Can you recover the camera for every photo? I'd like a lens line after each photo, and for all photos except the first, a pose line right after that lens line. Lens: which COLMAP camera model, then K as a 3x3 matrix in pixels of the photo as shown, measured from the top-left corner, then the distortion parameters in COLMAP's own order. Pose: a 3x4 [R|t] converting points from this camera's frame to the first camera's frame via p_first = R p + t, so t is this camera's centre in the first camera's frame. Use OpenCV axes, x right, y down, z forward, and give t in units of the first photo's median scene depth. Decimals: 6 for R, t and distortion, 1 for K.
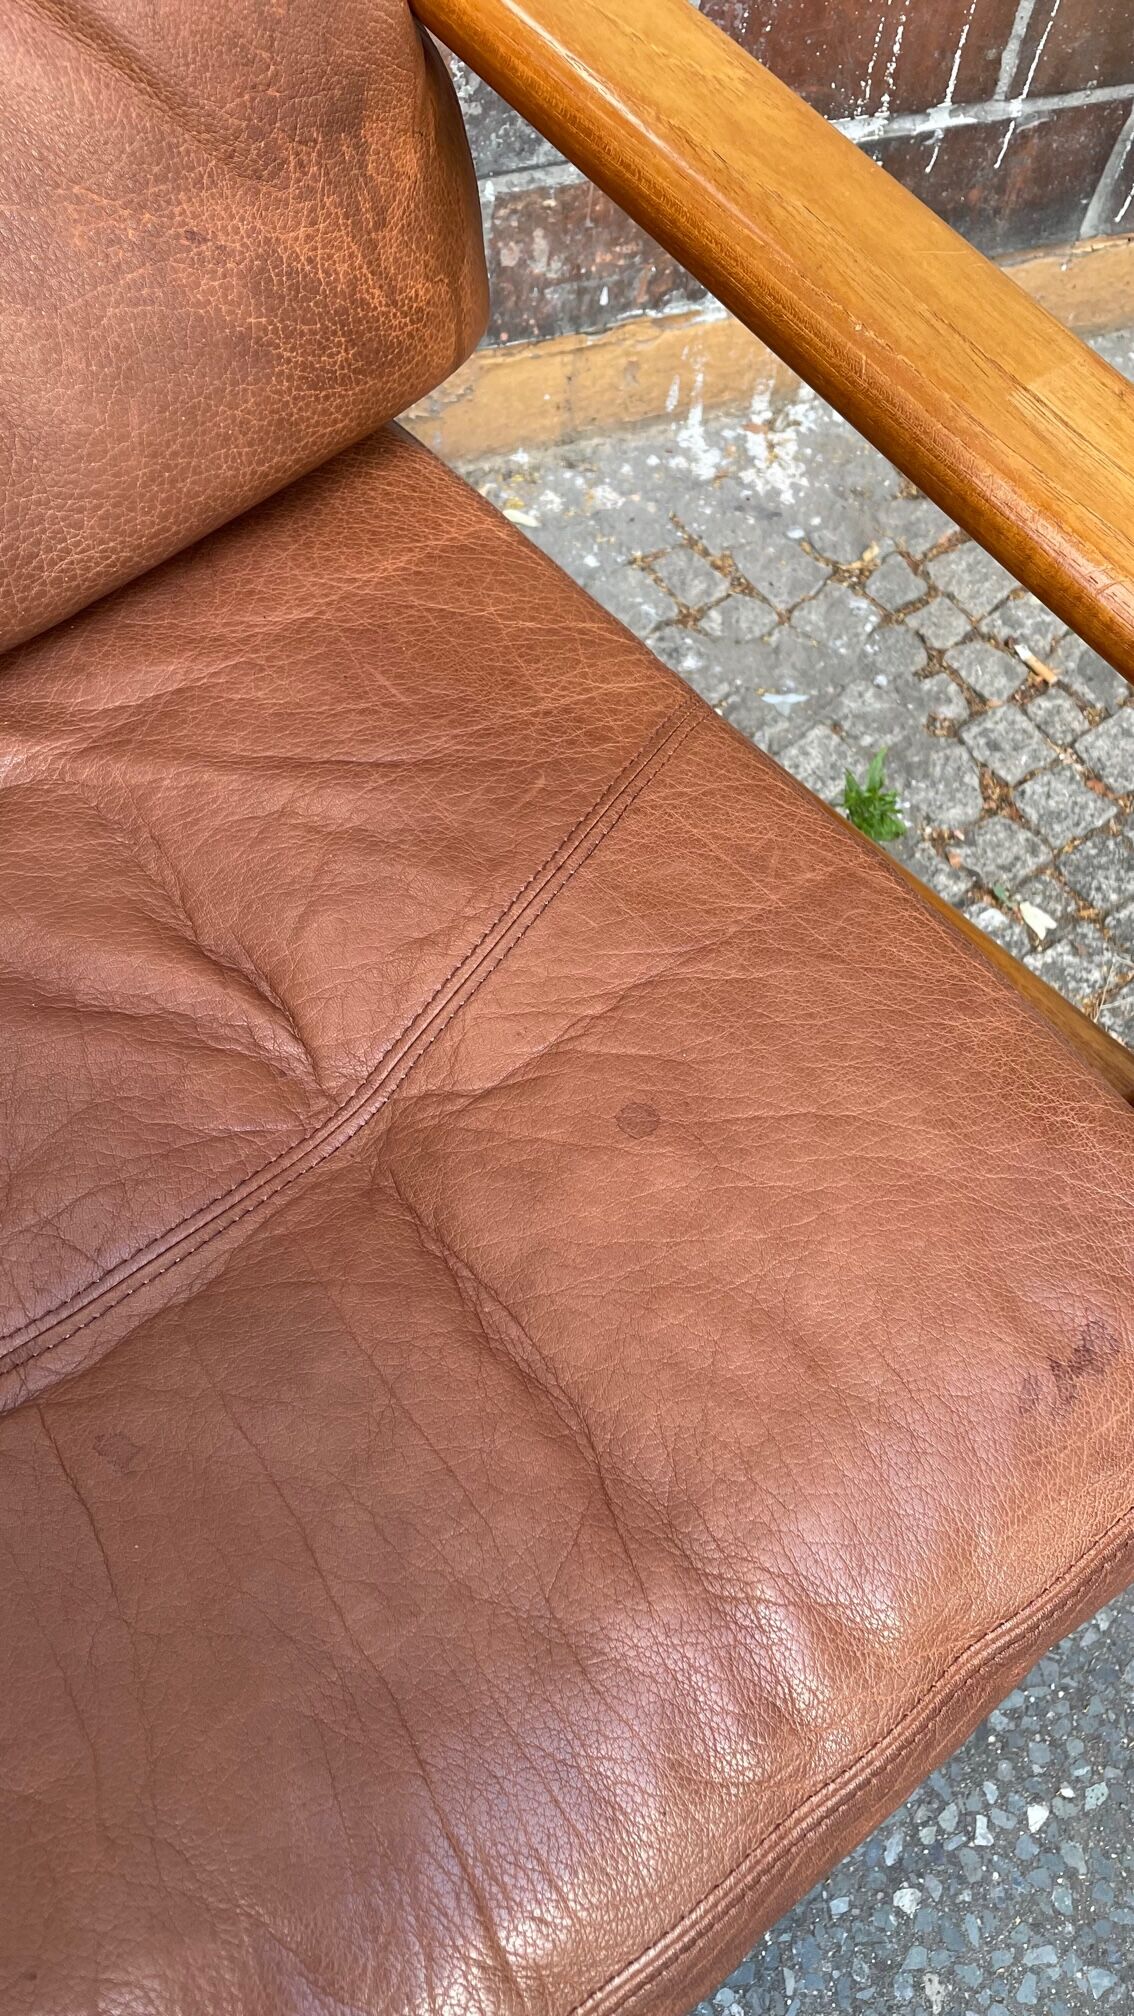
lens RADIAL K [[1534.0, 0, 573.5], [0, 1534.0, 1025.6], [0, 0, 1]] dist [0.054799, -0.082731]
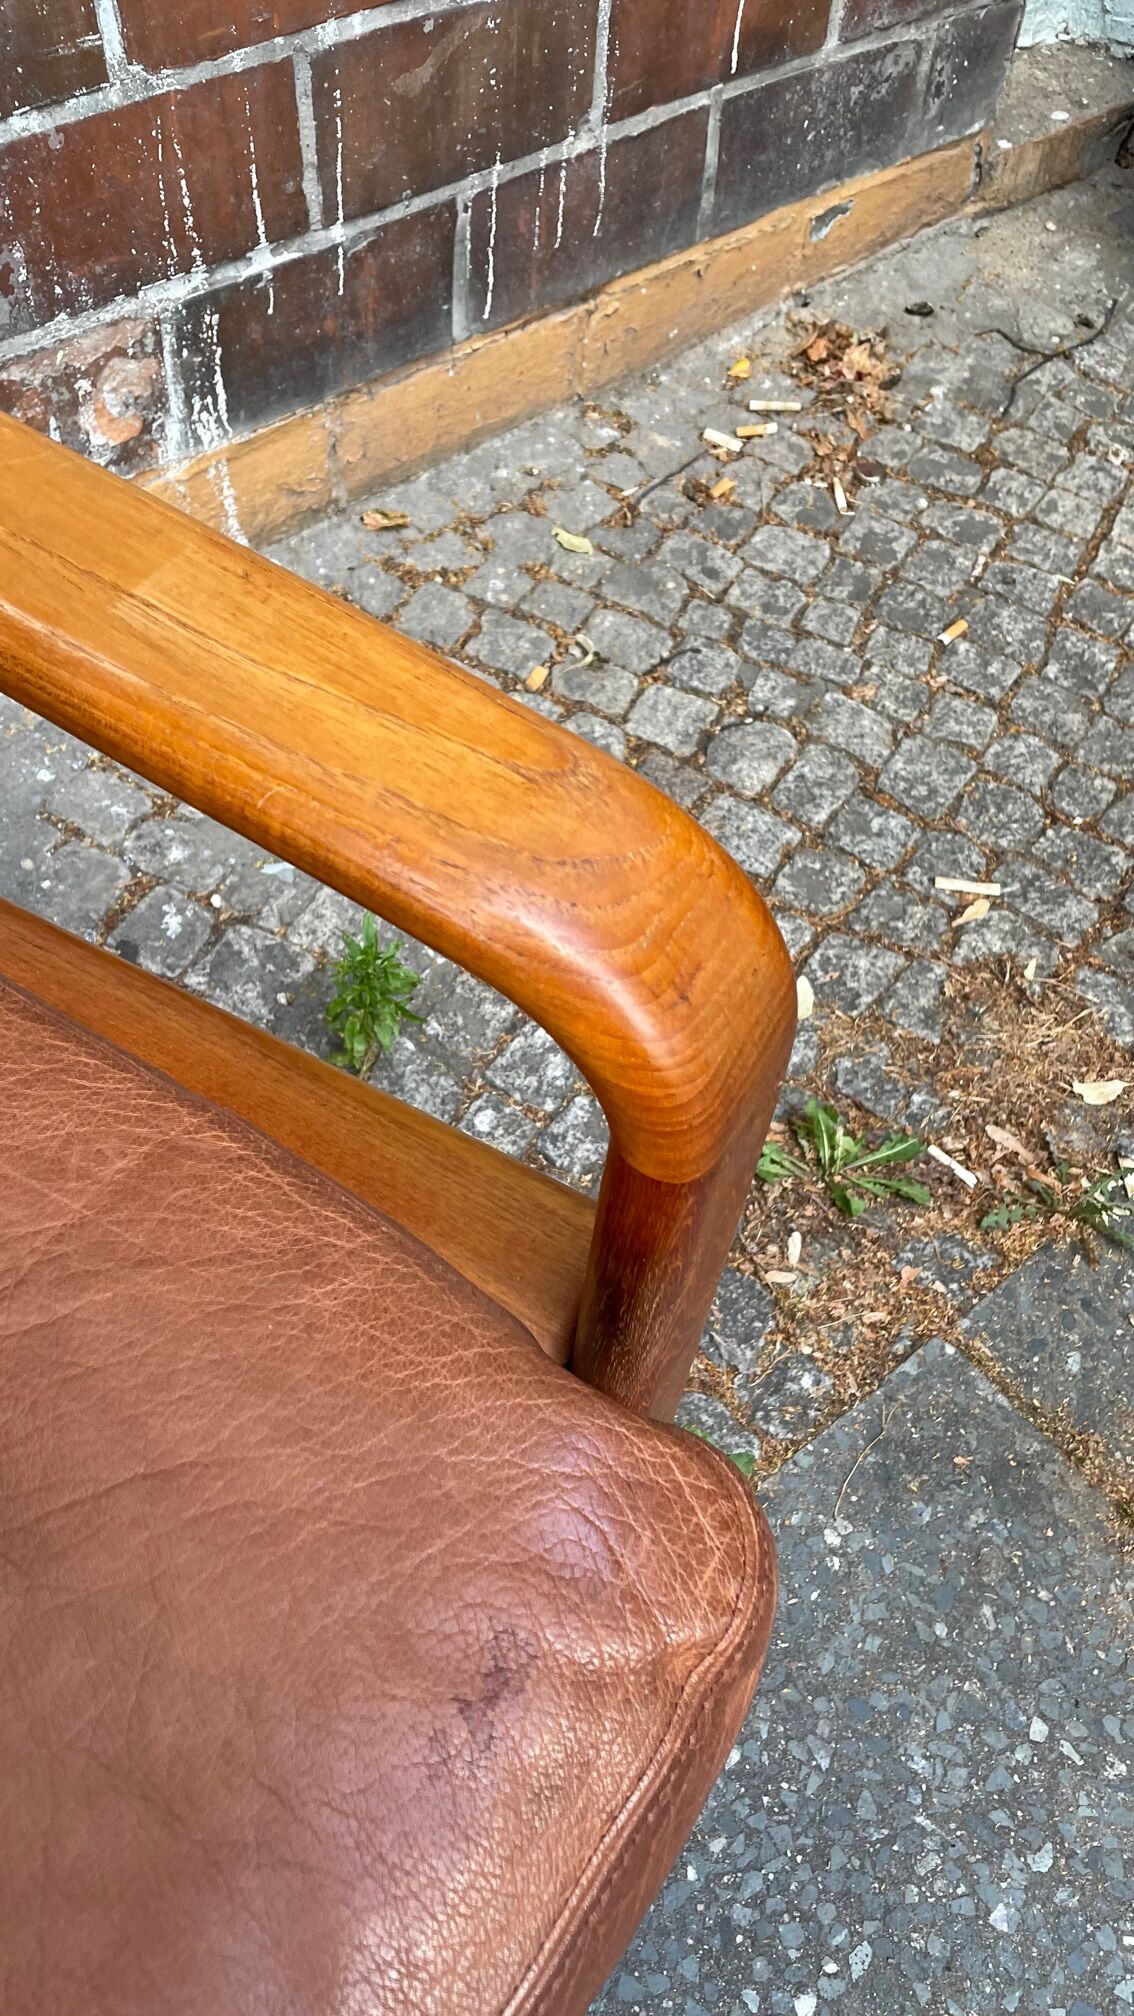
lens RADIAL K [[1526.2, 0, 568.1], [0, 1526.2, 1023.9], [0, 0, 1]] dist [0.072351, -0.108818]
pose [[0.947595, -0.277065, 0.159056, 0.132748], [0.286766, 0.957114, -0.041213, -0.031824], [-0.140816, 0.084665, 0.986409, 0.056792]]
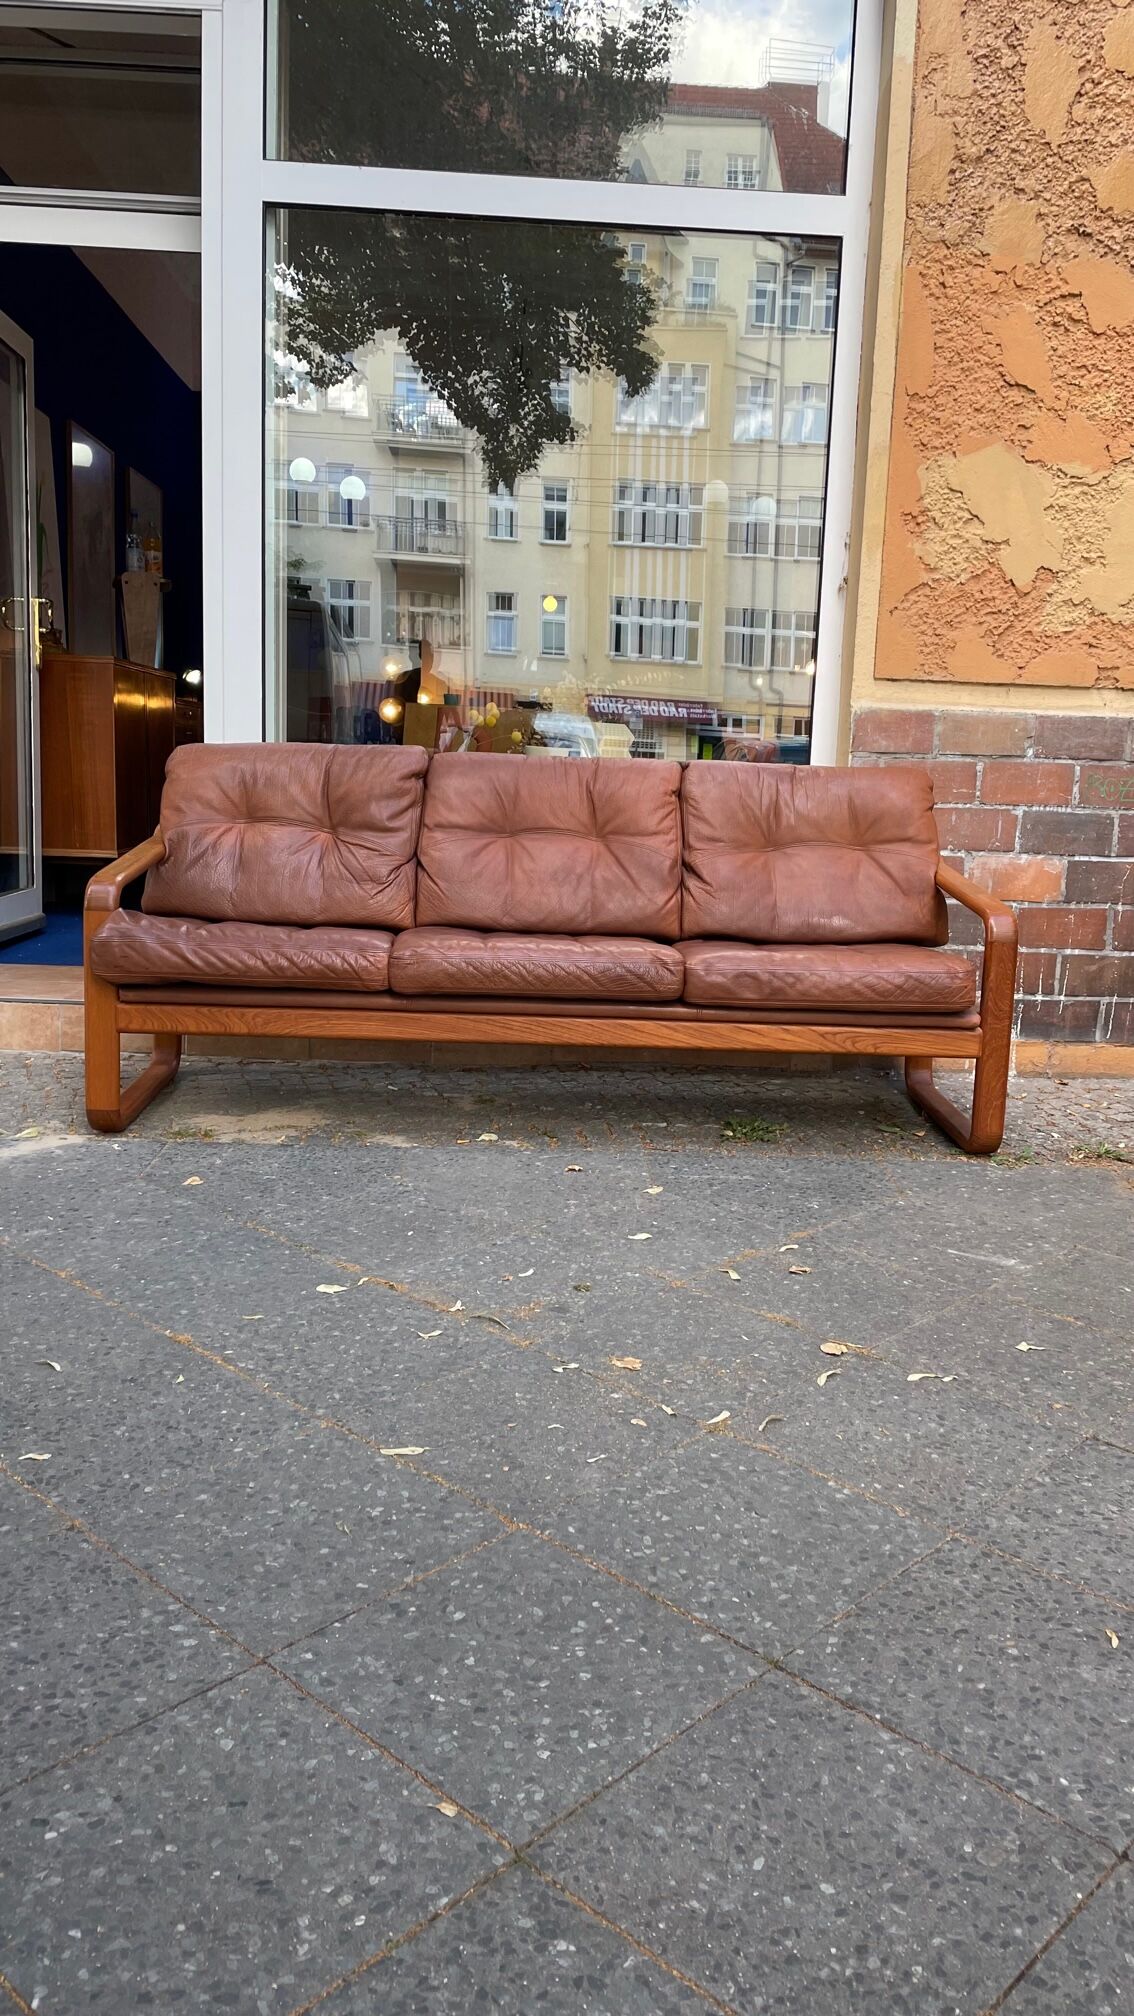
lens RADIAL K [[1526.2, 0, 592.1], [0, 1526.2, 980.0], [0, 0, 1]] dist [0.072351, -0.108818]
pose [[0.945561, 0.010676, -0.325269, 0.428600], [-0.264225, 0.608679, -0.748127, 2.533555], [0.189998, 0.793345, 0.578364, -1.443978]]
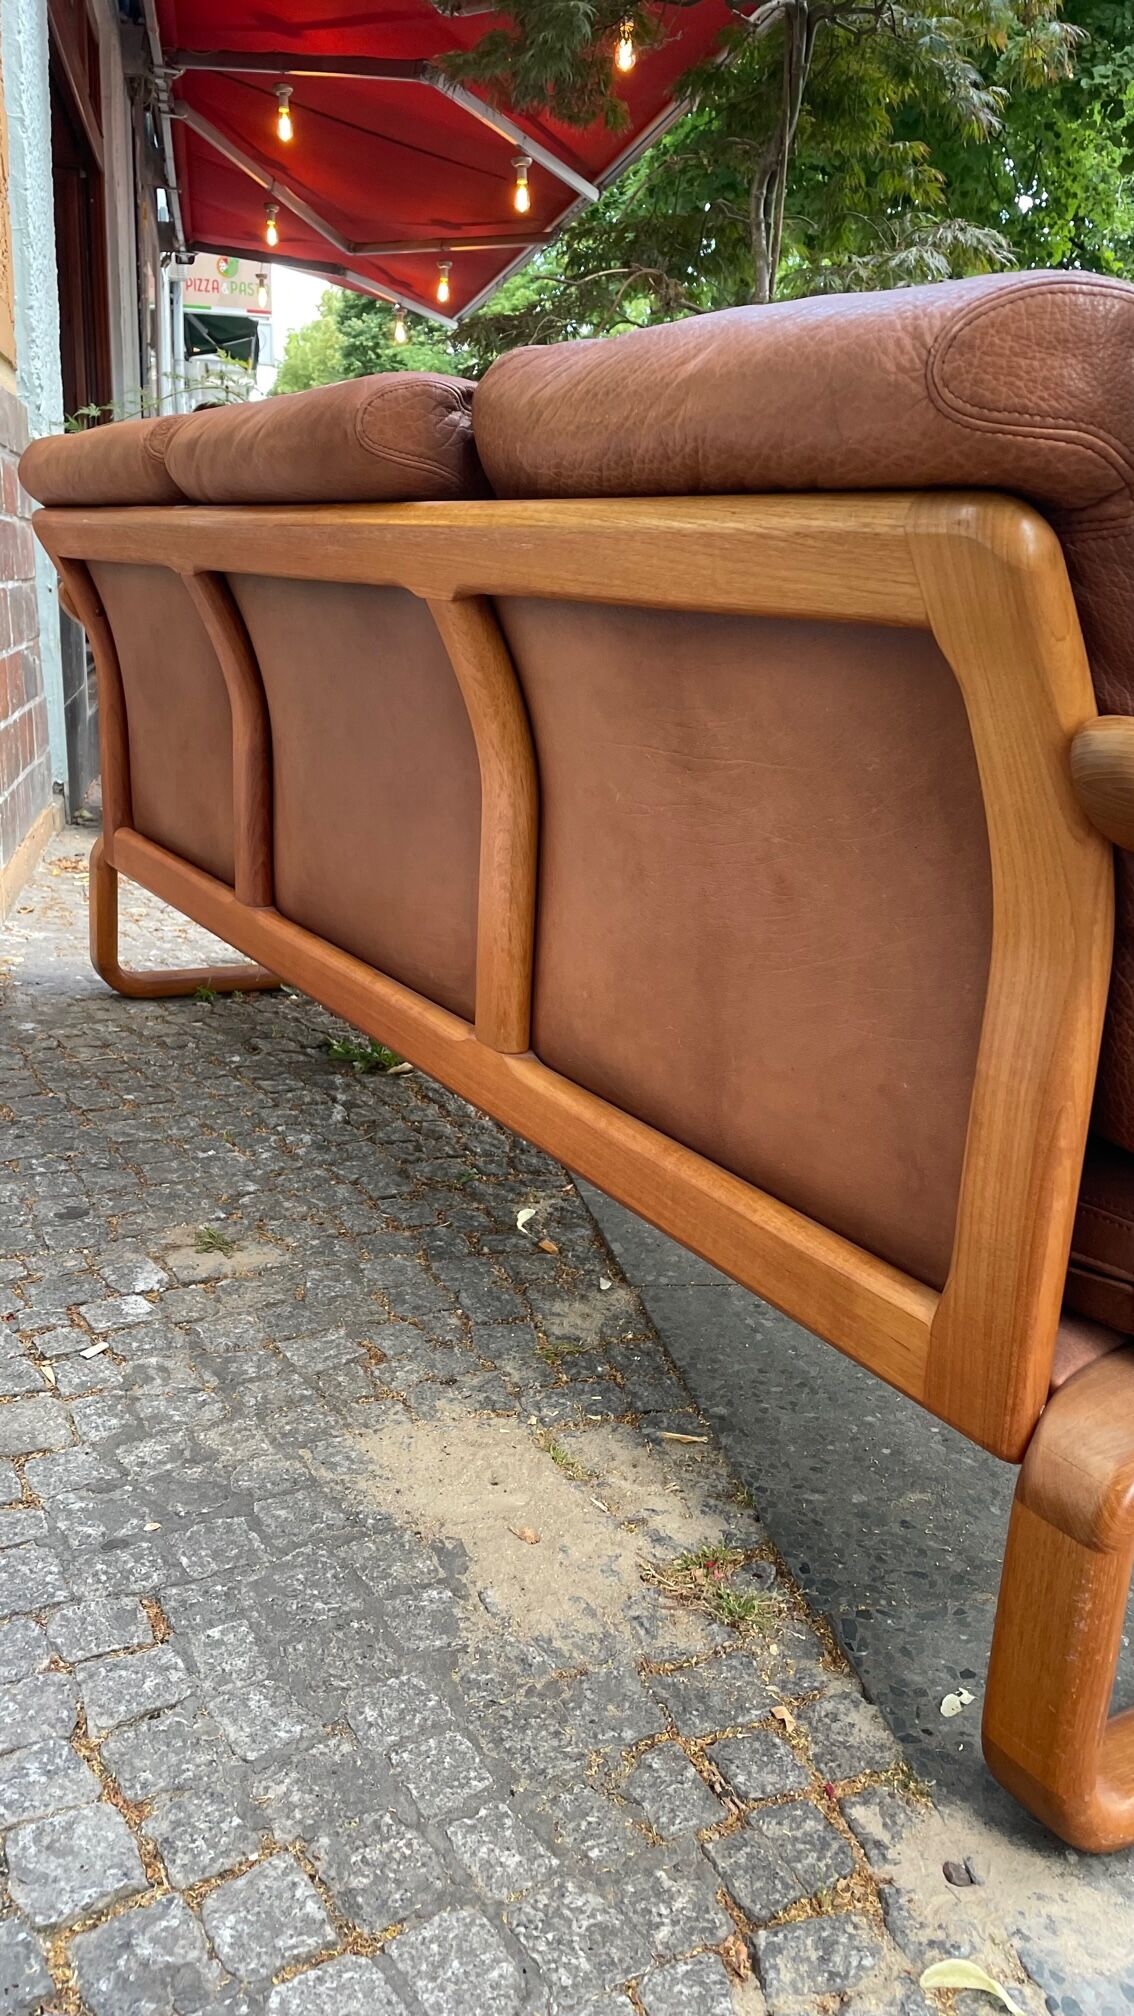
lens RADIAL K [[1526.2, 0, 559.7], [0, 1526.2, 1013.0], [0, 0, 1]] dist [0.072351, -0.108818]
pose [[0.159081, -0.330923, 0.930152, -2.177645], [0.834033, 0.549188, 0.052744, 0.266397], [-0.528282, 0.767387, 0.363366, -0.166056]]
